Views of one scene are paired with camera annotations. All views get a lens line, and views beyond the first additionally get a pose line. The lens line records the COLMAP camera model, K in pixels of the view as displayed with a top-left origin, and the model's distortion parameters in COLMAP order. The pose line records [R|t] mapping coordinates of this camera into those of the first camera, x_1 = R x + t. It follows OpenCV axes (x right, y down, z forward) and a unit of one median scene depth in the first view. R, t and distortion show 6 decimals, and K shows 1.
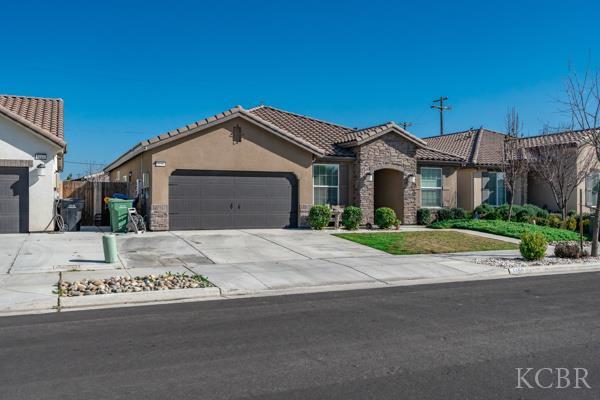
lens RADIAL K [[535.4, 0, 300.0], [0, 535.4, 200.0], [0, 0, 1]] dist [0.004906, 0.004125]
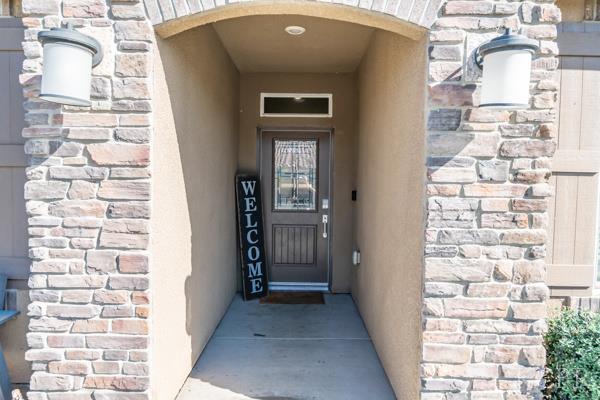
lens RADIAL K [[422.4, 0, 300.0], [0, 422.4, 200.0], [0, 0, 1]] dist [0.000516, 0.000169]
pose [[0.911568, 0.023642, -0.410469, 0.228948], [-0.006429, 0.999043, 0.043265, -0.019097], [0.411099, -0.036800, 0.910848, 0.993553]]
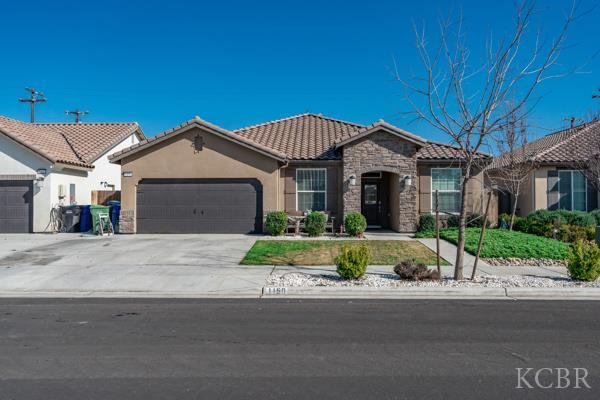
lens RADIAL K [[496.2, 0, 300.0], [0, 496.2, 200.0], [0, 0, 1]] dist [0.002837, -0.003953]
pose [[0.897999, -0.009013, -0.439905, 0.454041], [0.004186, 0.999920, -0.011941, 0.000721], [0.439977, 0.008881, 0.897965, 0.196139]]
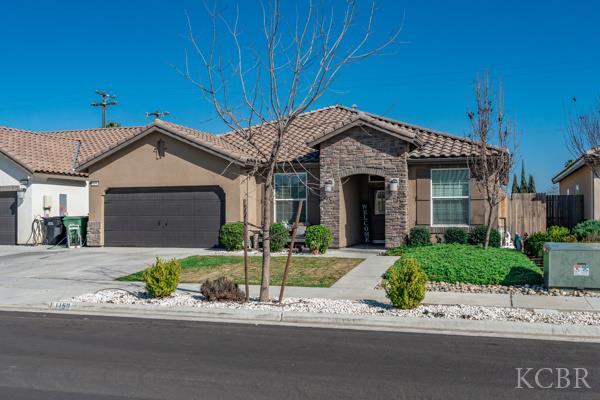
lens RADIAL K [[613.5, 0, 300.0], [0, 613.5, 200.0], [0, 0, 1]] dist [0.003973, 0.005194]
pose [[0.736853, -0.023624, -0.675640, 0.748828], [0.007257, 0.999608, -0.027036, 0.001019], [0.676014, 0.015018, 0.736736, 0.330973]]
